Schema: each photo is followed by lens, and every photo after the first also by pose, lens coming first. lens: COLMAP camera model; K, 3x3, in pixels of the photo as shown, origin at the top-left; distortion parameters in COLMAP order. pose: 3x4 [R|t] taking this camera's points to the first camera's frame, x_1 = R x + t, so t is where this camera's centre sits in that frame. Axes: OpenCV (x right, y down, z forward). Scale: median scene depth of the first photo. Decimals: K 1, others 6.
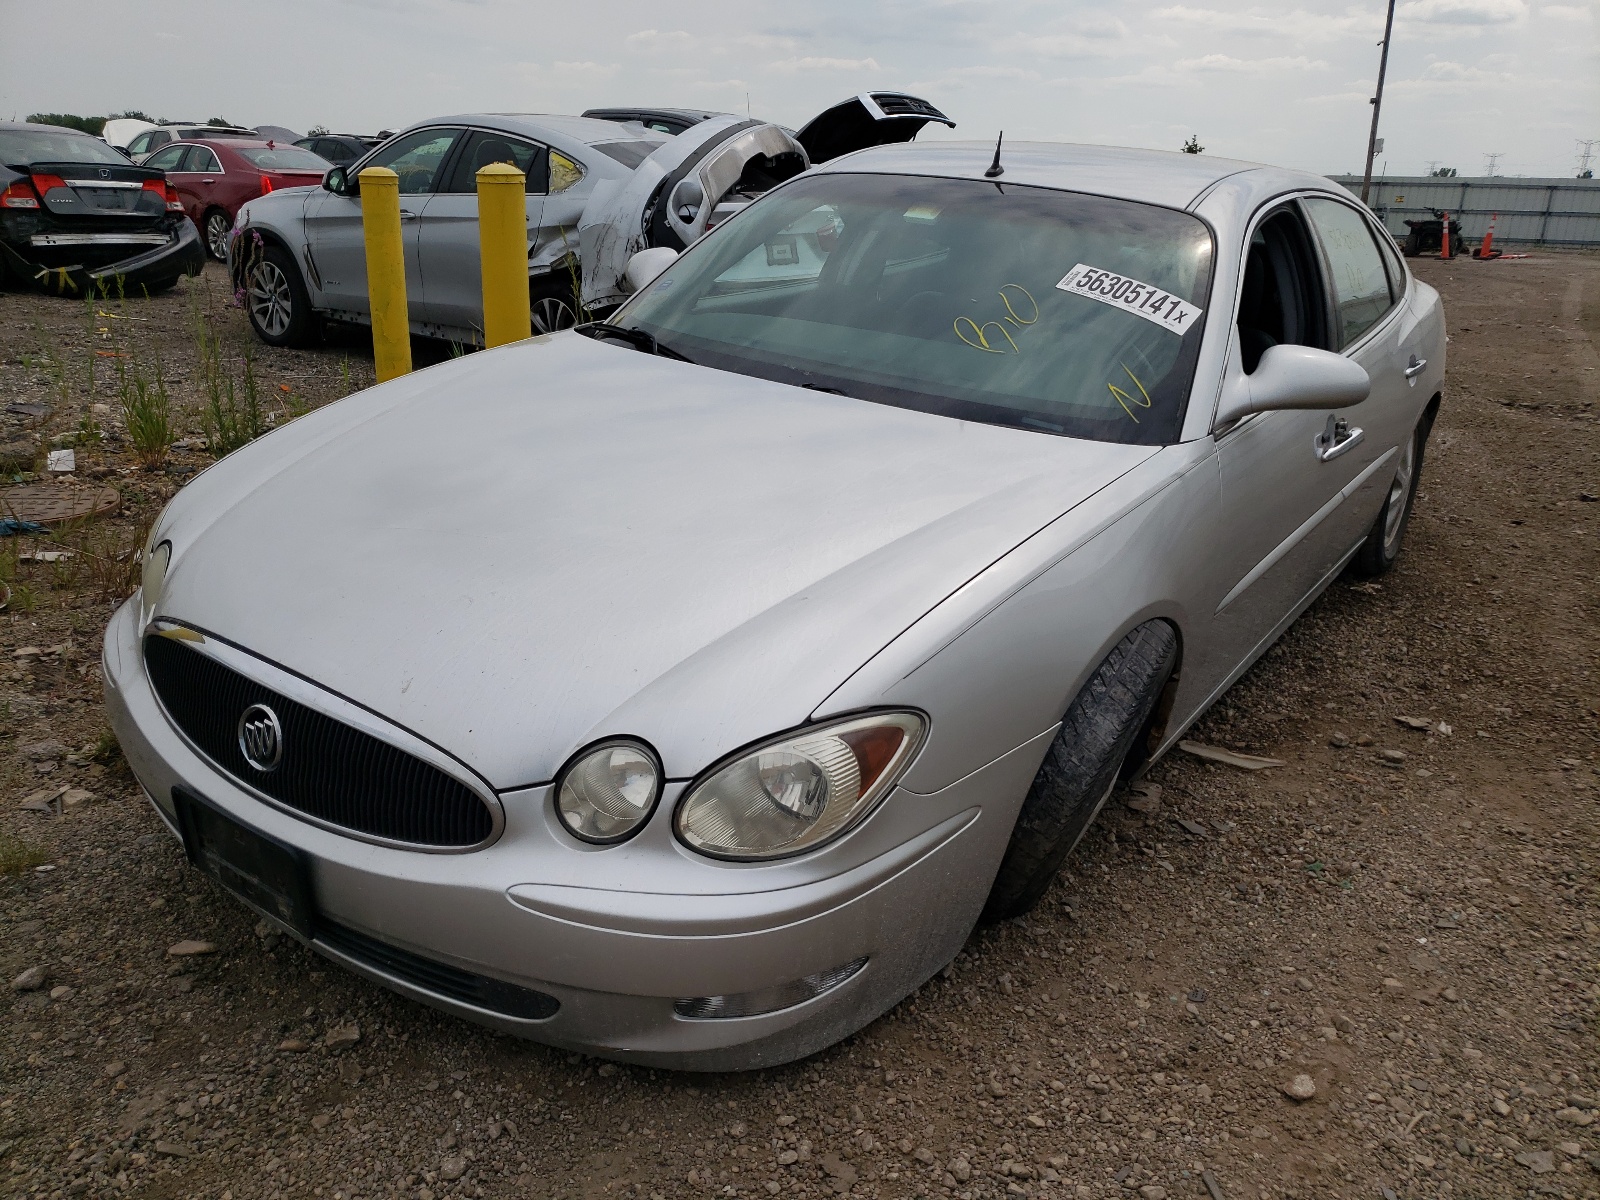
lens RADIAL K [[1231.6, 0, 803.2], [0, 1231.6, 606.8], [0, 0, 1]] dist [0.017313, -0.005161]
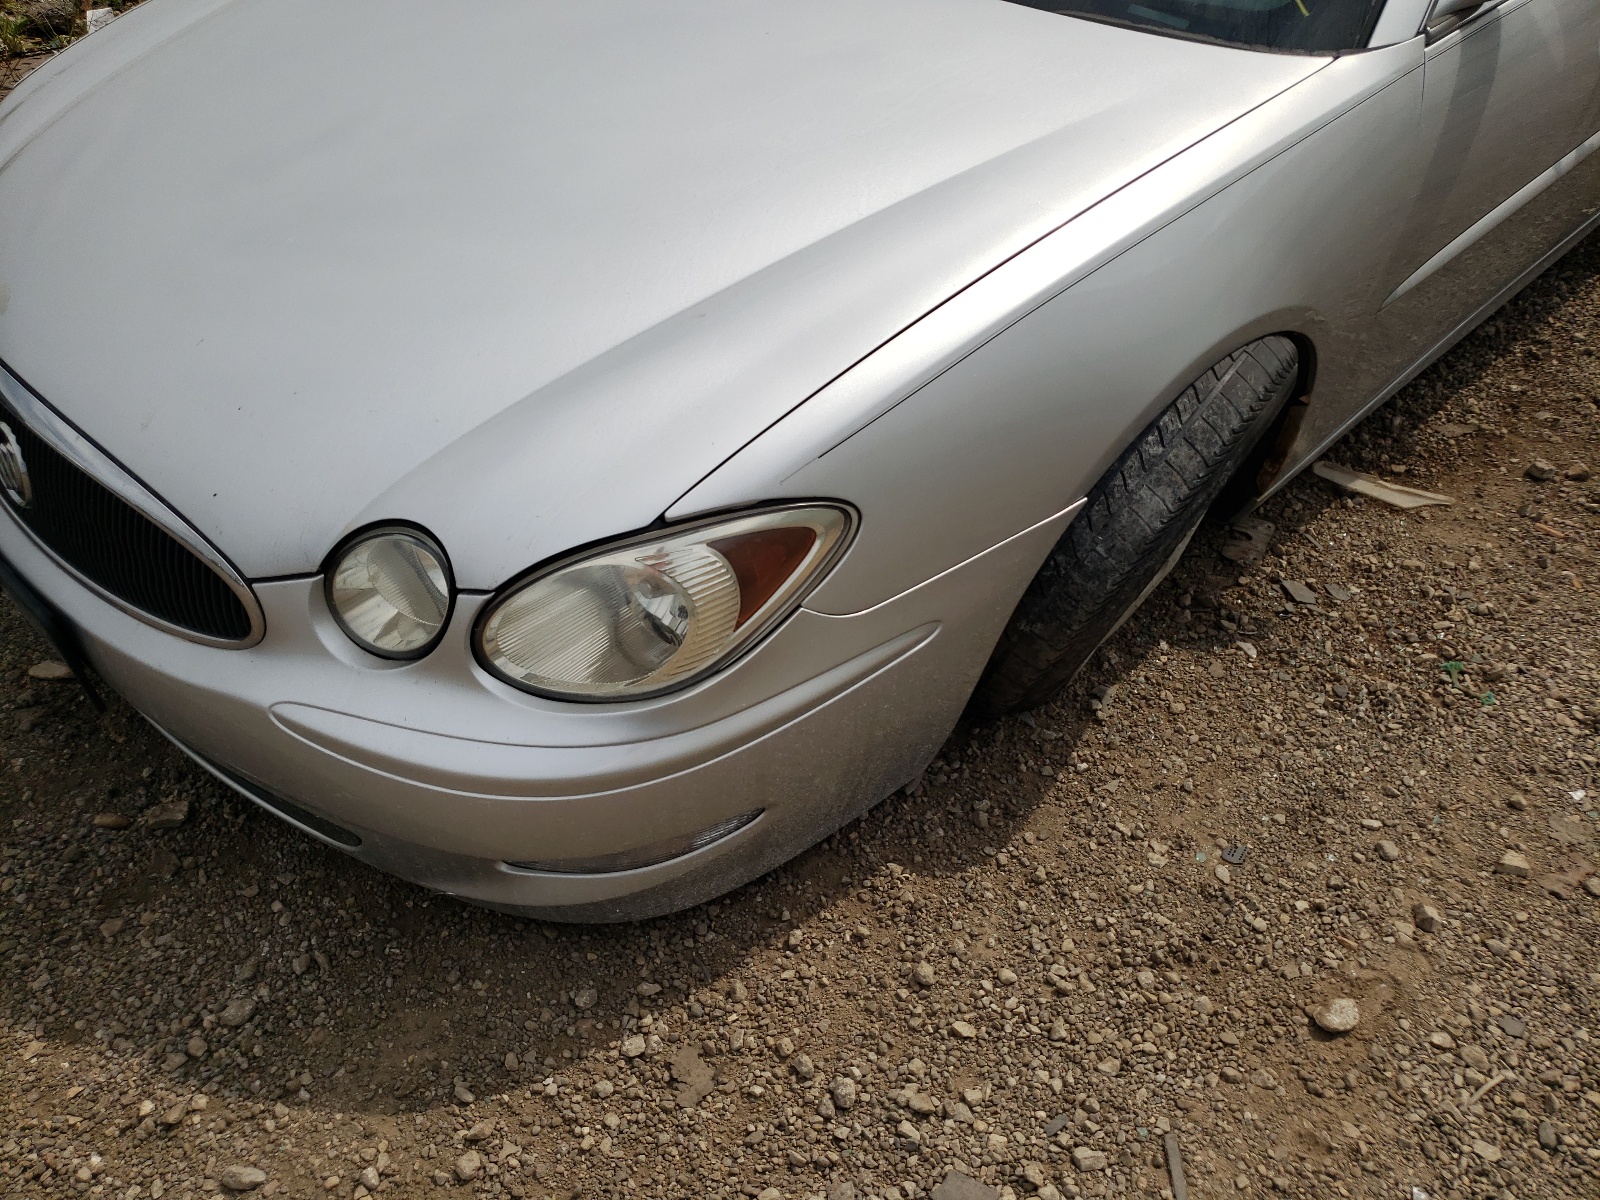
lens RADIAL K [[1231.6, 0, 797.0], [0, 1231.6, 590.0], [0, 0, 1]] dist [0.017313, -0.005161]
pose [[0.986658, 0.079169, -0.142262, 0.166044], [-0.029708, 0.946685, 0.320788, -0.084900], [0.160074, -0.312282, 0.936406, 0.329724]]
